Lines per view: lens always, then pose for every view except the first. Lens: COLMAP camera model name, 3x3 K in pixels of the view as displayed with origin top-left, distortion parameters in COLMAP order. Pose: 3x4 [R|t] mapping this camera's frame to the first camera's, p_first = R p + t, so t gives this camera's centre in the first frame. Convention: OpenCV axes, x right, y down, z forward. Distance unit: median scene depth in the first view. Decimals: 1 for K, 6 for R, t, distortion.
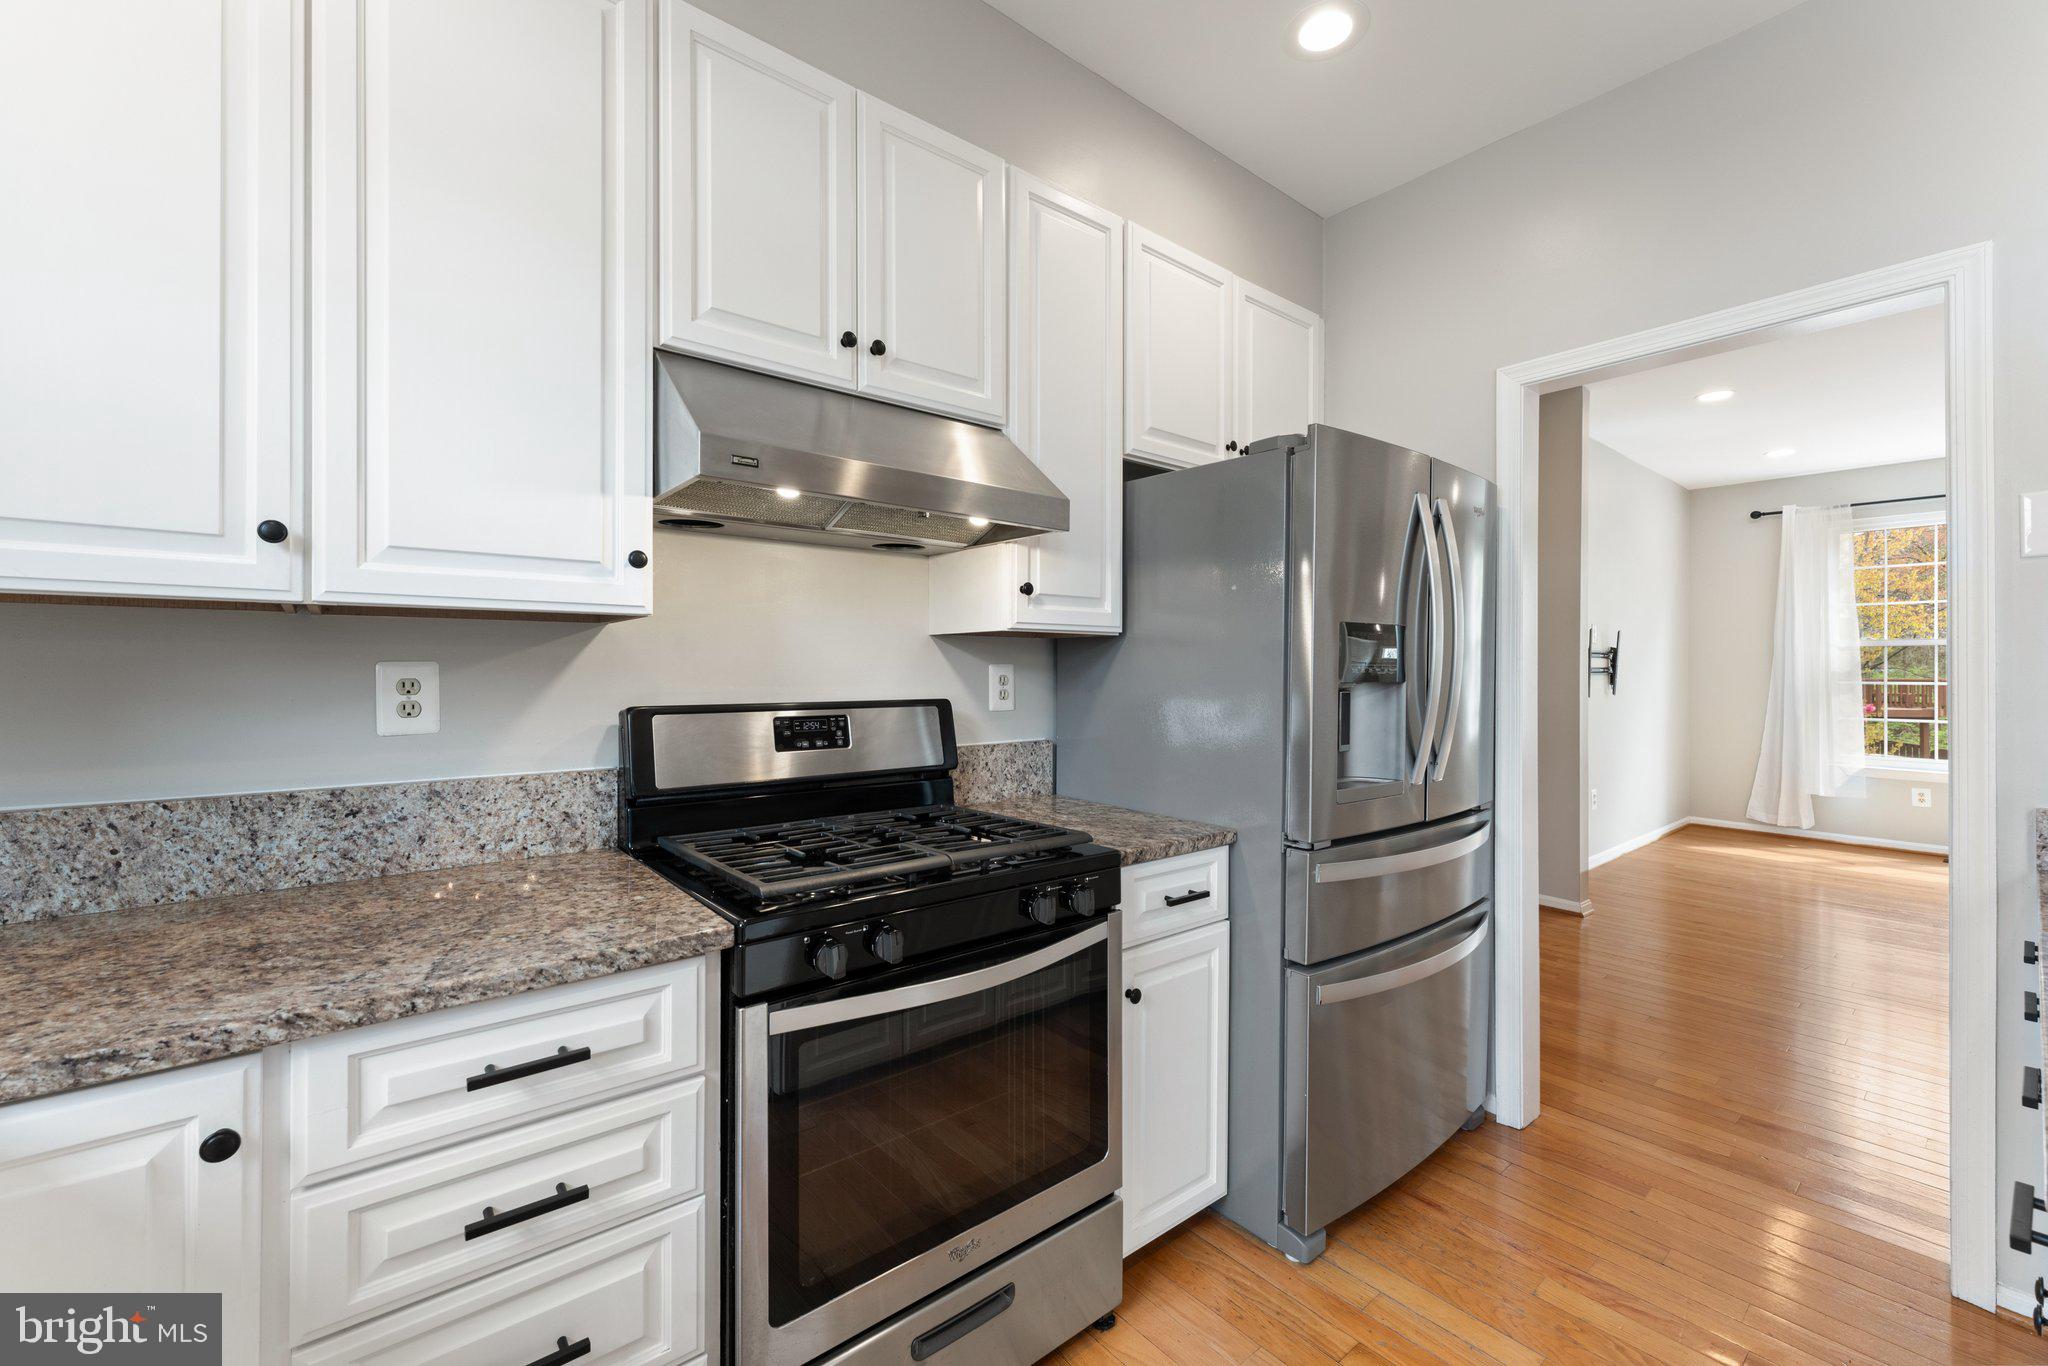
lens RADIAL K [[842.2, 0, 1021.7], [0, 842.2, 675.2], [0, 0, 1]] dist [-0.001151, 0.000084]
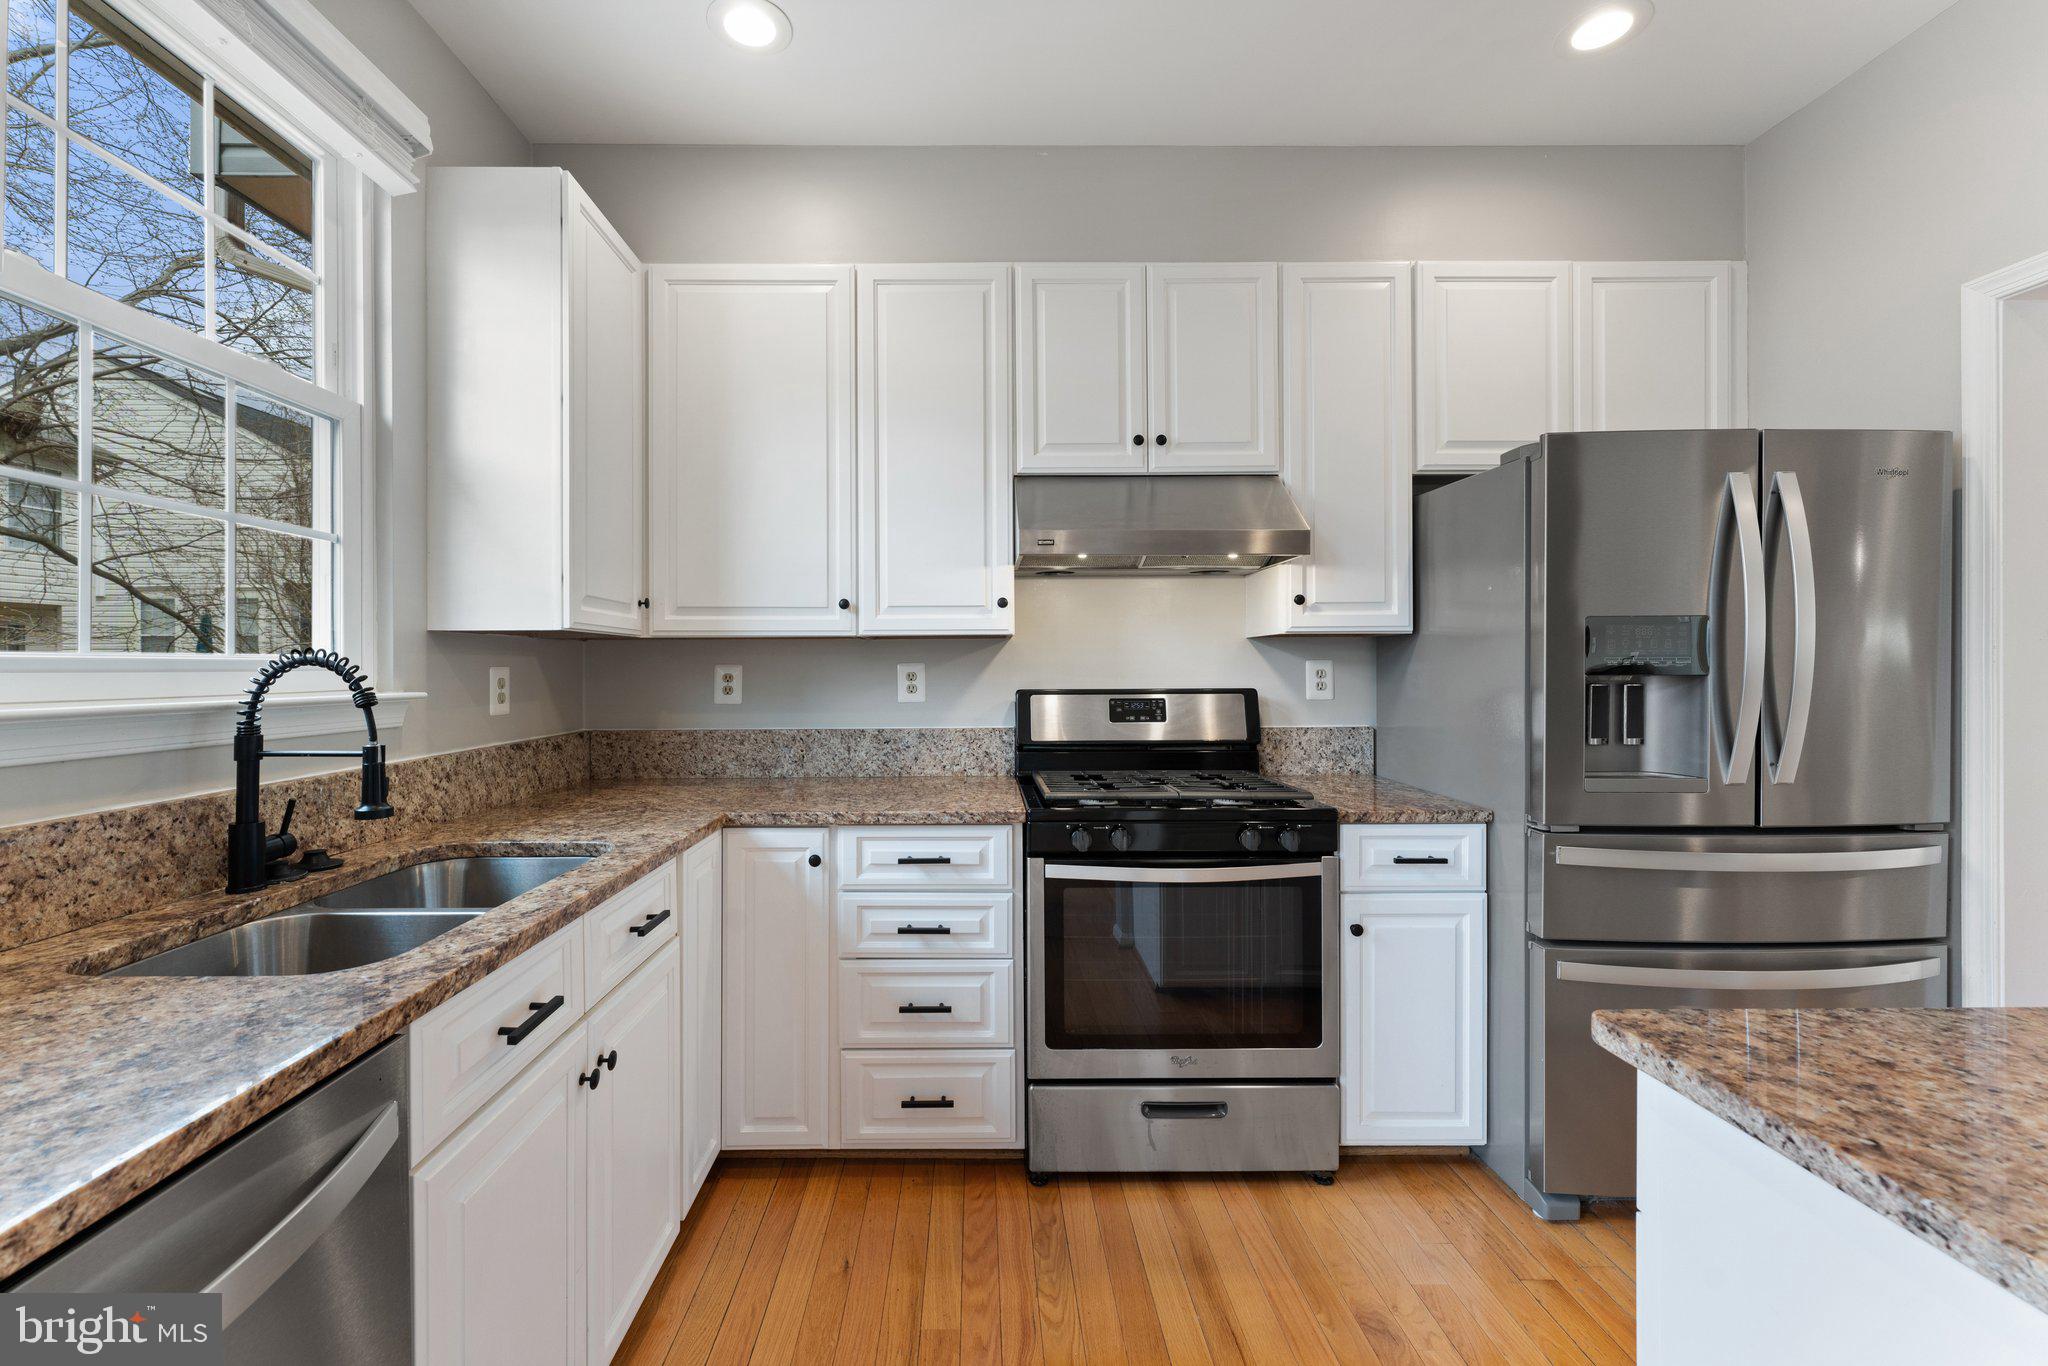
lens RADIAL K [[824.2, 0, 967.6], [0, 824.2, 682.2], [0, 0, 1]] dist [0.000957, 0.000429]
pose [[0.772113, 0.006337, -0.635453, 0.467831], [0.002476, 0.999913, 0.012980, 0.002148], [0.635480, -0.011596, 0.772030, -0.291412]]
